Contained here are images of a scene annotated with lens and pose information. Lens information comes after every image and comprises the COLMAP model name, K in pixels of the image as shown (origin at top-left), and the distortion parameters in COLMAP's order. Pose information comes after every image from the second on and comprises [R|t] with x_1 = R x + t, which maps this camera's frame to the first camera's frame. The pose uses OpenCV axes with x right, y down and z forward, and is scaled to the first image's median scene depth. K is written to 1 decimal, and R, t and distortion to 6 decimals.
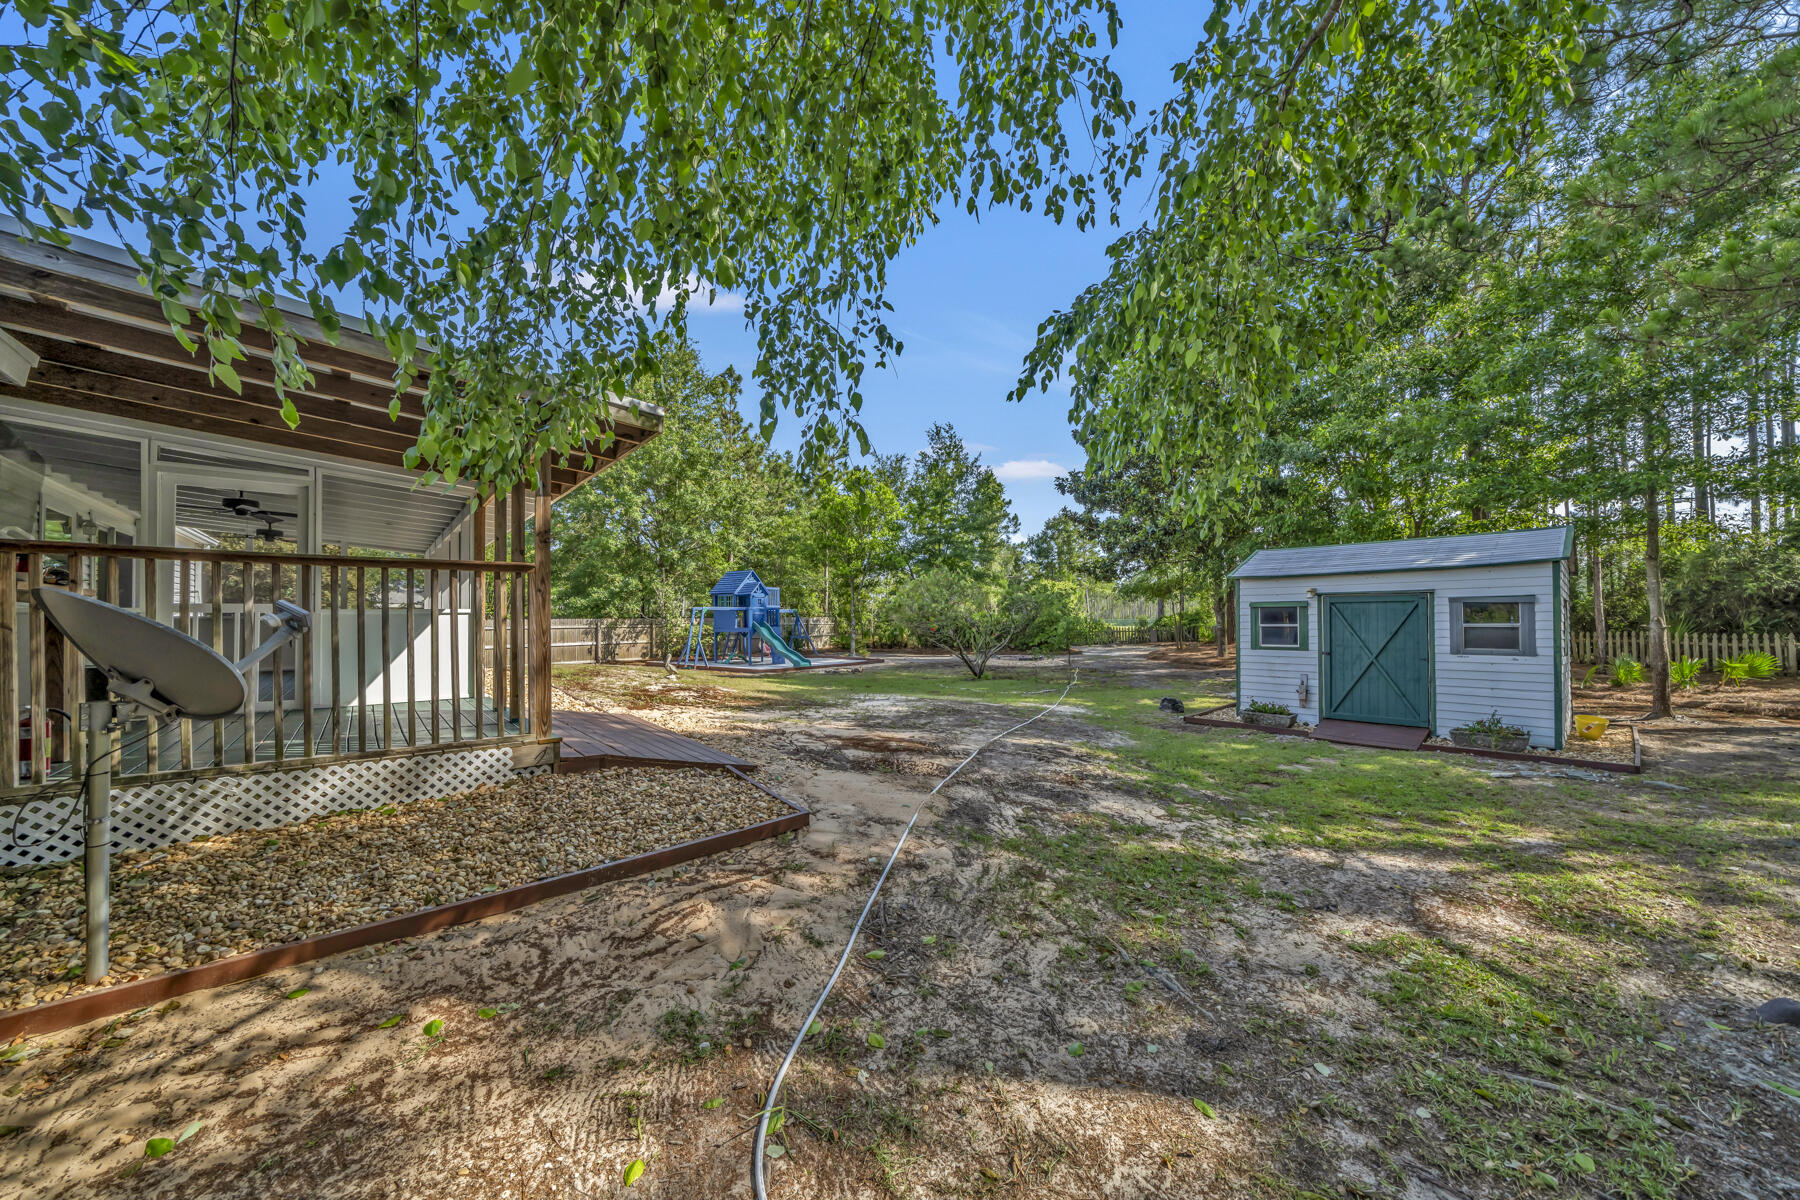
lens RADIAL K [[612.1, 0, 895.6], [0, 612.1, 620.9], [0, 0, 1]] dist [-0.000346, -0.000008]
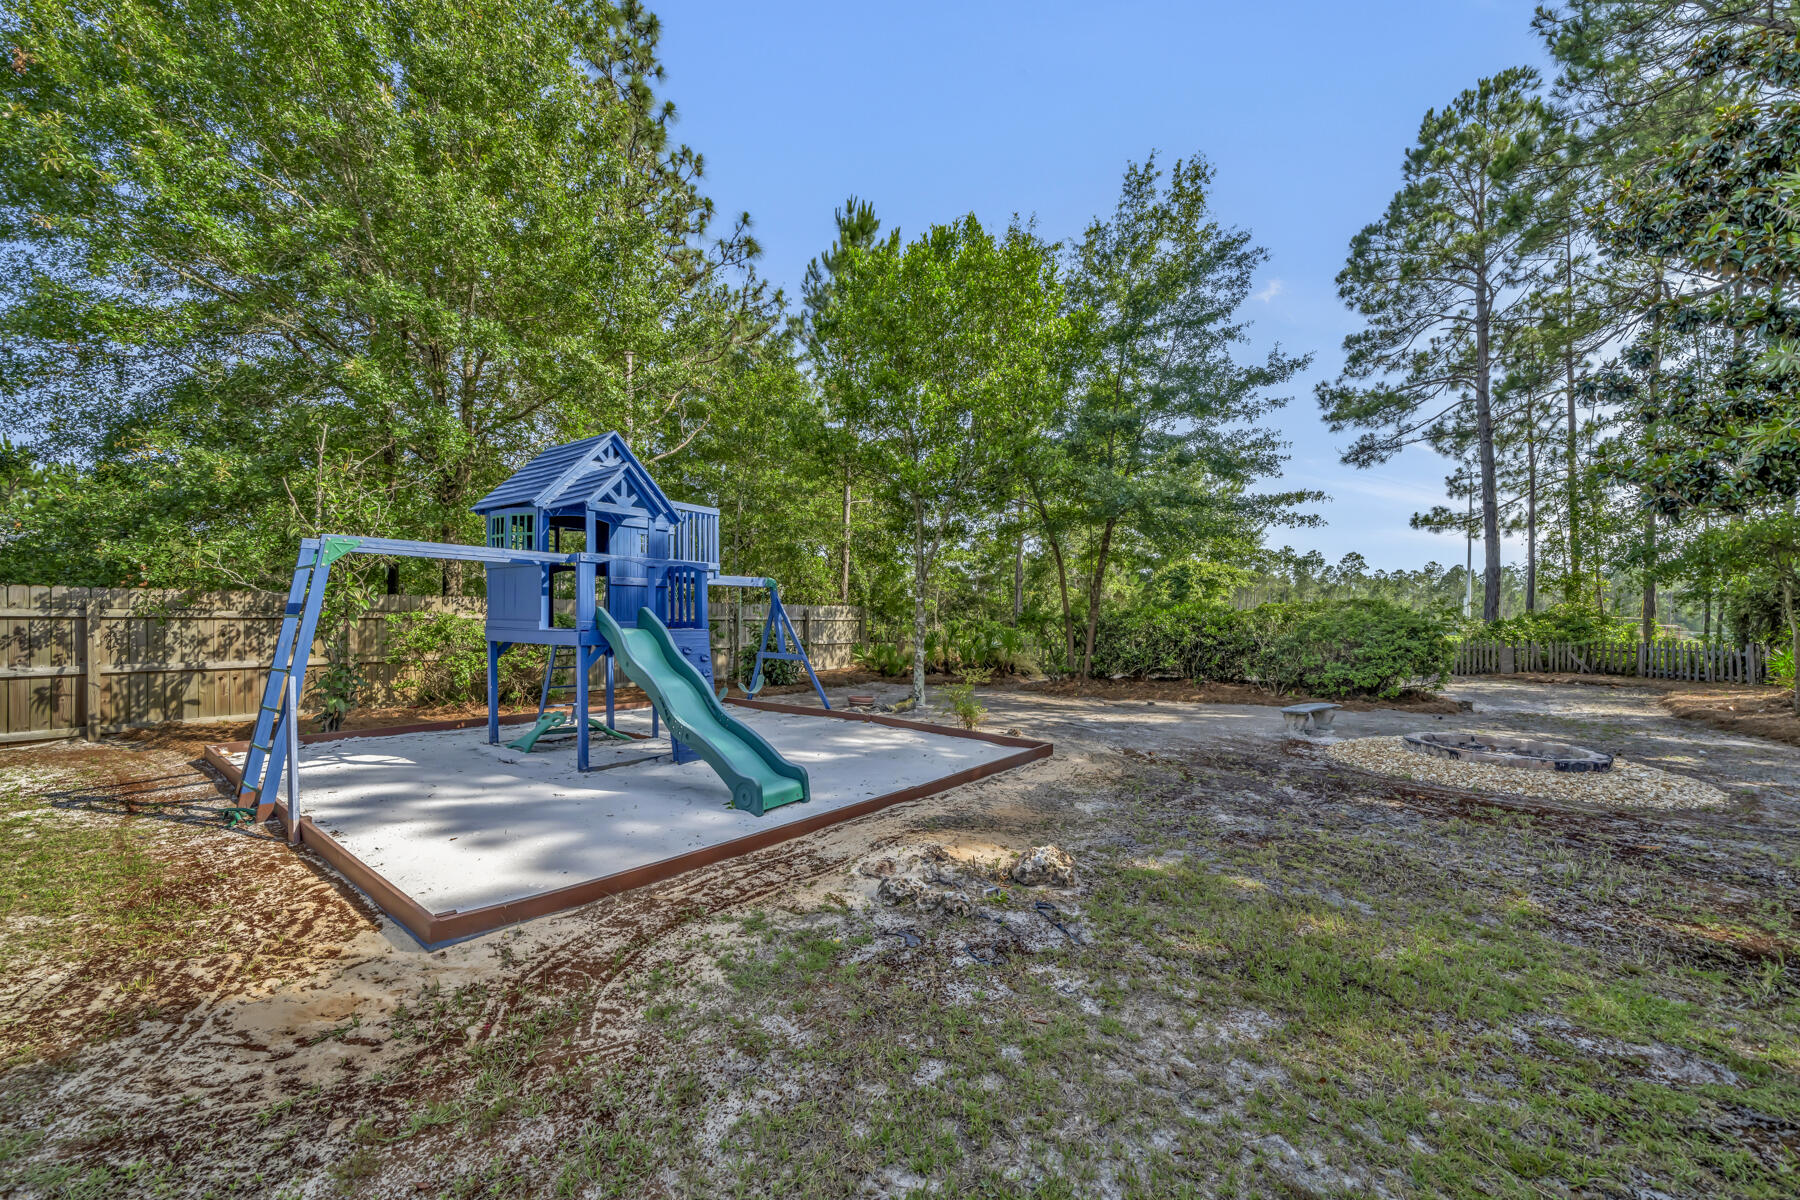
lens RADIAL K [[700.6, 0, 900.1], [0, 700.6, 632.9], [0, 0, 1]] dist [-0.000177, 0.000010]
pose [[0.999697, 0.023961, -0.005608, -0.489333], [-0.023844, 0.999515, 0.020034, 0.014318], [0.006085, -0.019894, 0.999784, 3.345458]]
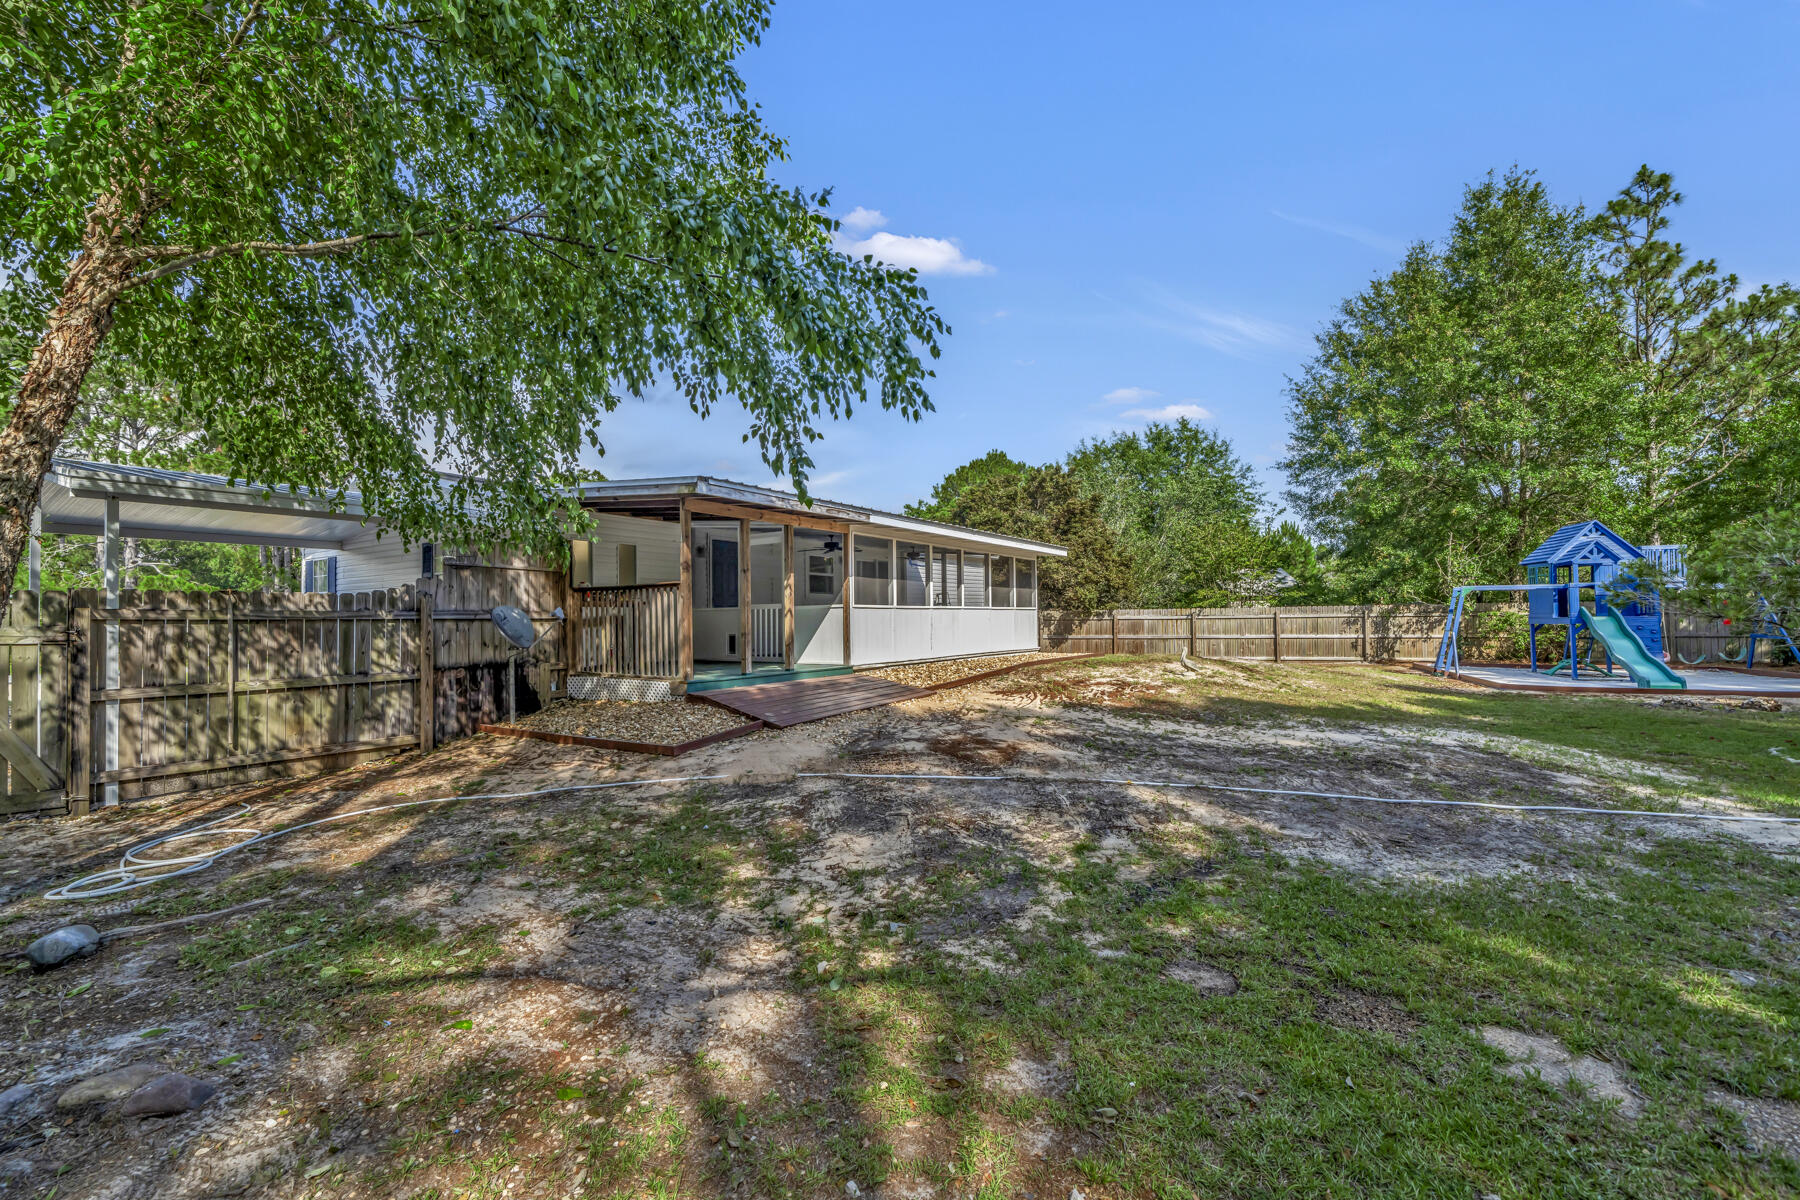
lens RADIAL K [[745.5, 0, 900.0], [0, 745.5, 600.0], [0, 0, 1]] dist [0.001360, 0.000095]
pose [[0.284822, -0.015364, -0.958457, 1.297628], [0.005057, 0.999882, -0.014526, 0.005001], [0.958567, -0.000710, 0.284866, 0.785711]]
